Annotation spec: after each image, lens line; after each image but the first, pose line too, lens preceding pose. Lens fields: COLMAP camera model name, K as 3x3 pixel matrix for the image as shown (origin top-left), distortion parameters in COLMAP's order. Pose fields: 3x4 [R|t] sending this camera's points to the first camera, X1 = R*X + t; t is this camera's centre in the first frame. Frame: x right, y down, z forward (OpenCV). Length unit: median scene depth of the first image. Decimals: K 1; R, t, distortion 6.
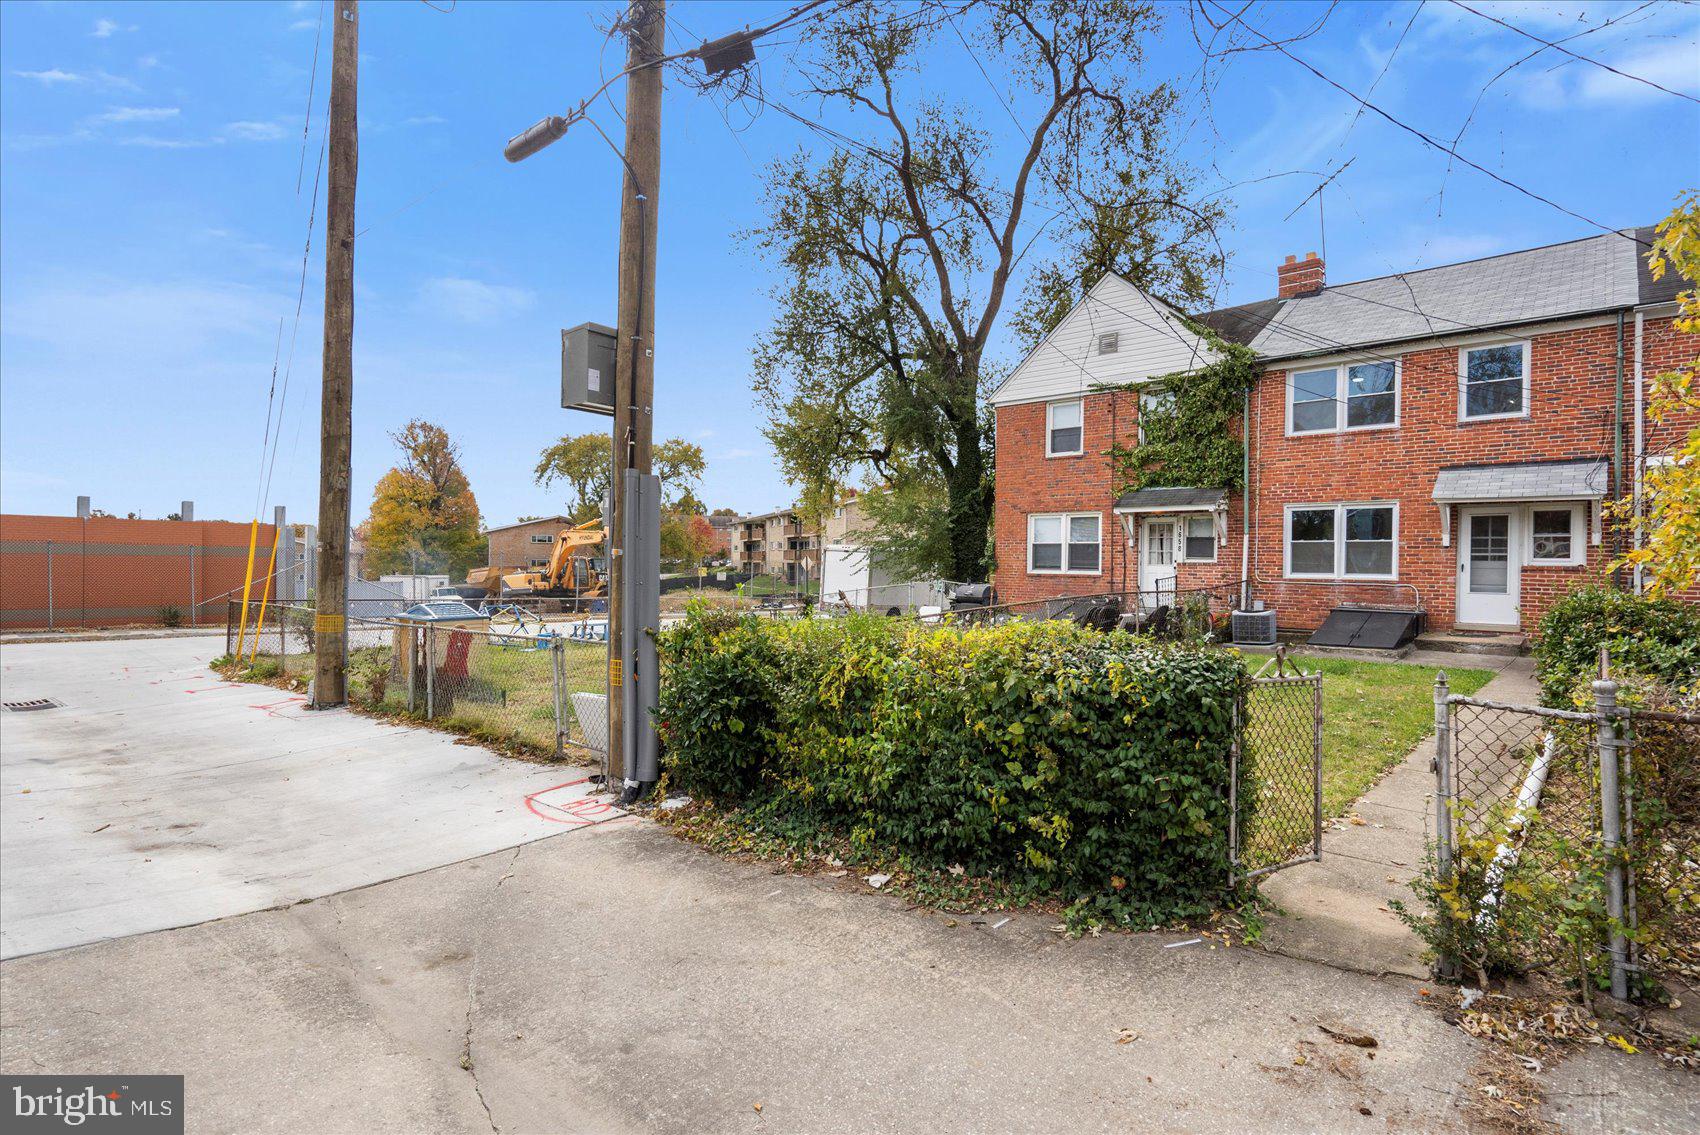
lens RADIAL K [[872.0, 0, 884.5], [0, 872.0, 589.9], [0, 0, 1]] dist [0.001498, 0.000907]
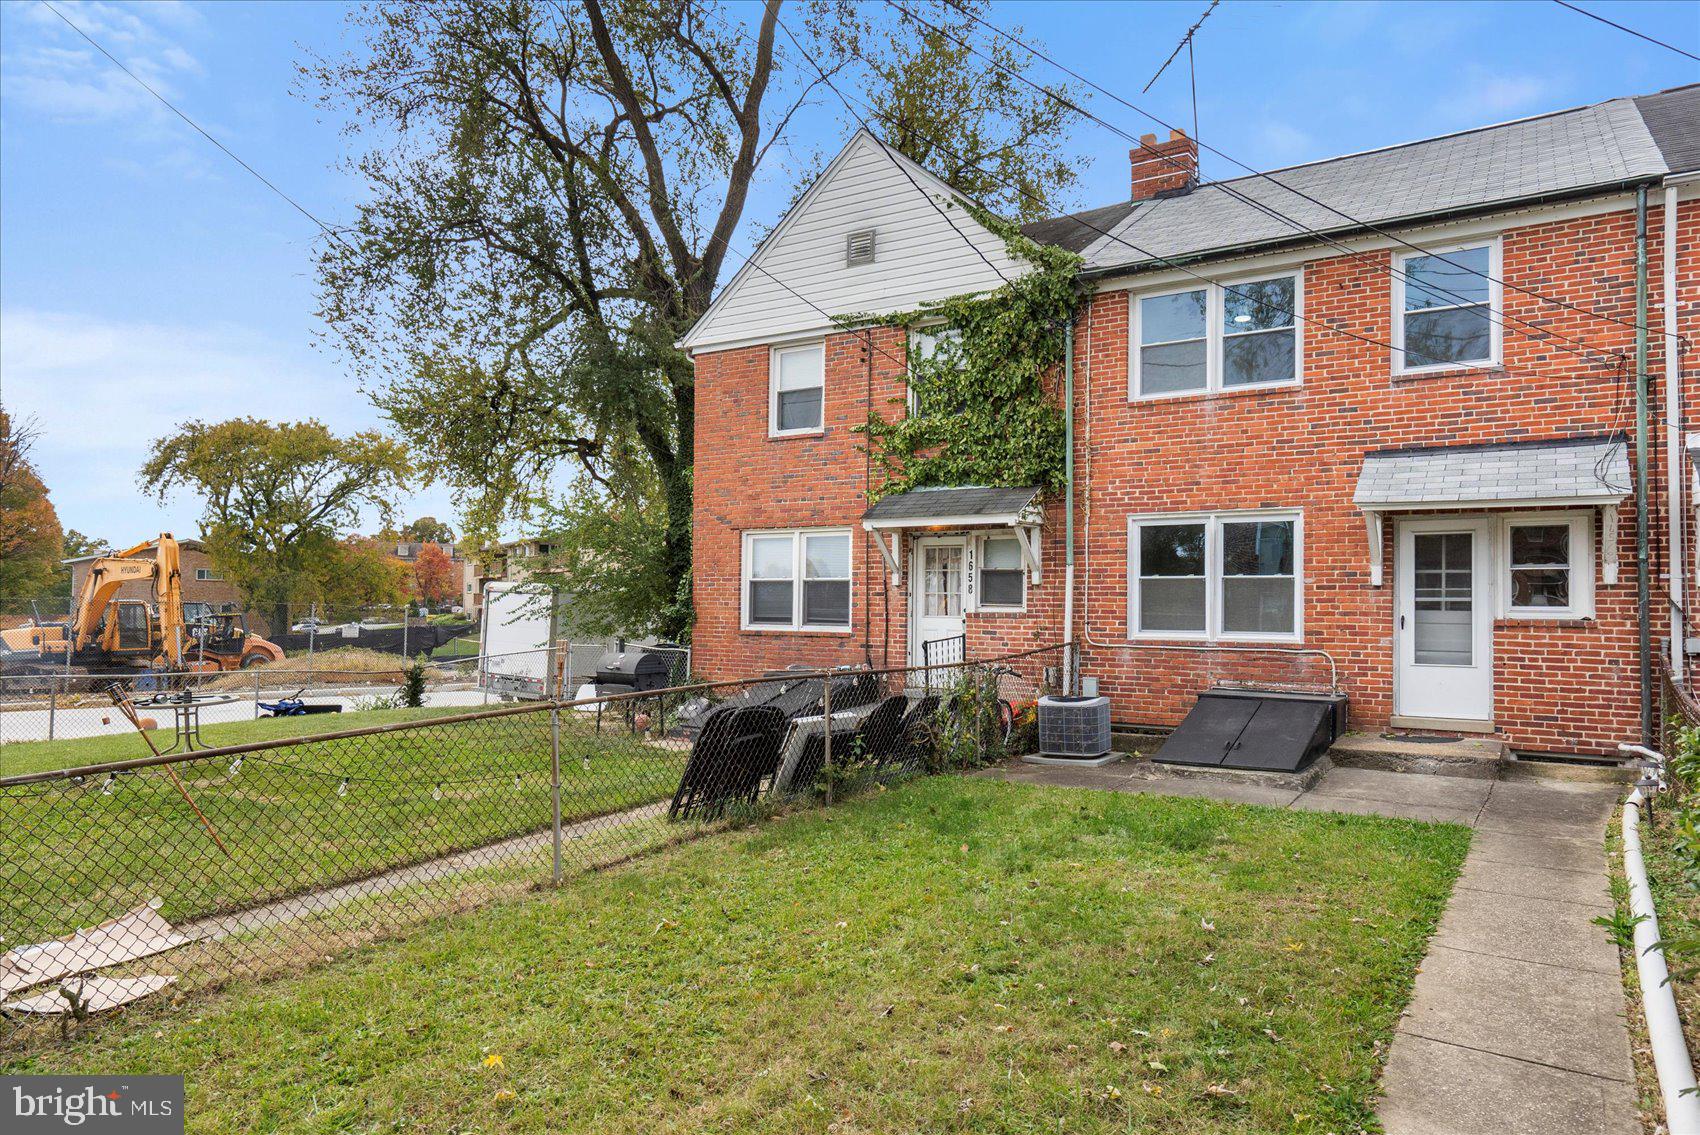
lens RADIAL K [[1142.5, 0, 907.1], [0, 1142.5, 621.9], [0, 0, 1]] dist [0.001702, 0.004926]
pose [[0.982326, -0.003360, 0.187150, 0.152751], [0.006881, 0.999811, -0.018171, -0.011279], [-0.187053, 0.019138, 0.982163, 0.245860]]
